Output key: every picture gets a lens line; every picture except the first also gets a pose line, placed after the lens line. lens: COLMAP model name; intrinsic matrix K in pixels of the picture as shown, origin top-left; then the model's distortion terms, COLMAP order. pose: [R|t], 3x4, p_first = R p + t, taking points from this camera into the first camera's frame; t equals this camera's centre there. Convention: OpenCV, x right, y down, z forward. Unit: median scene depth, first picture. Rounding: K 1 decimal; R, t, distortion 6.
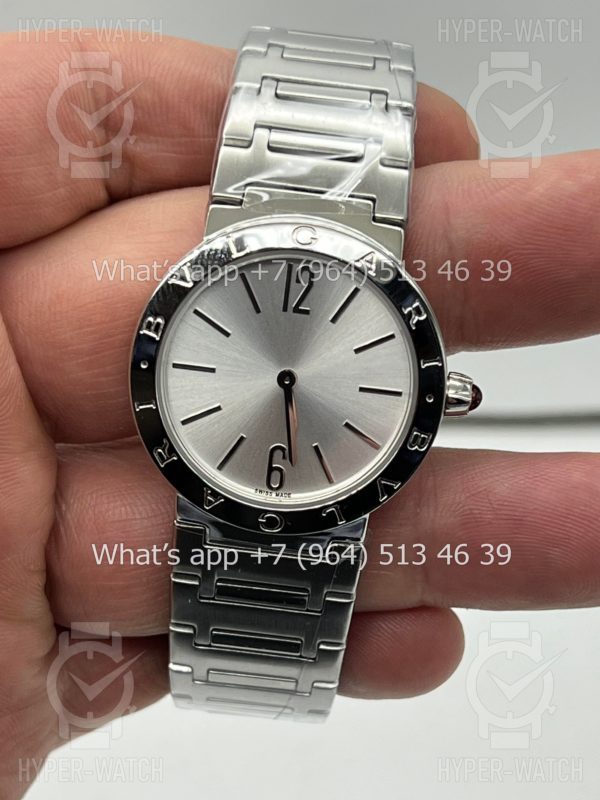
lens RADIAL K [[1466.7, 0, 300.0], [0, 1466.7, 400.0], [0, 0, 1]] dist [0.004158, -0.078061]
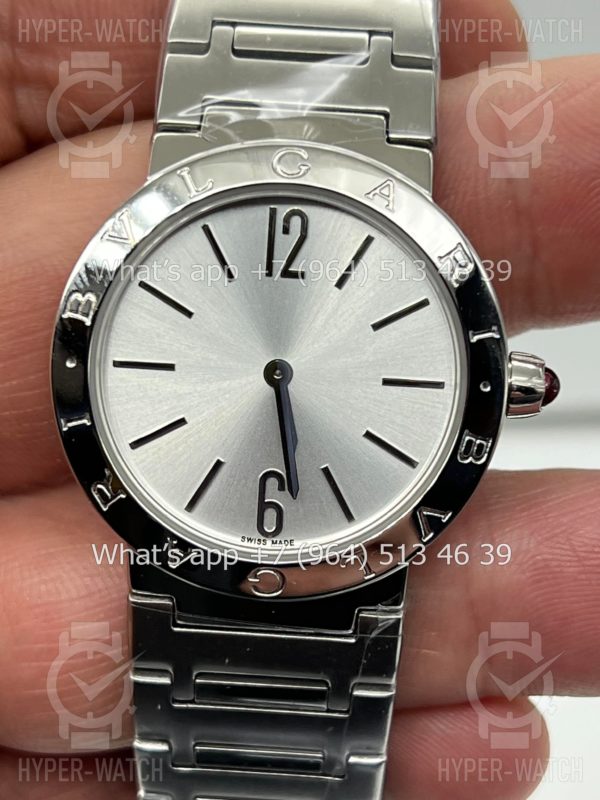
lens RADIAL K [[1466.7, 0, 300.0], [0, 1466.7, 400.0], [0, 0, 1]] dist [0.004158, -0.078061]
pose [[0.998229, -0.058585, -0.010353, 0.007987], [0.057344, 0.993840, -0.094833, 0.064796], [0.015845, 0.094071, 0.995439, 0.307795]]
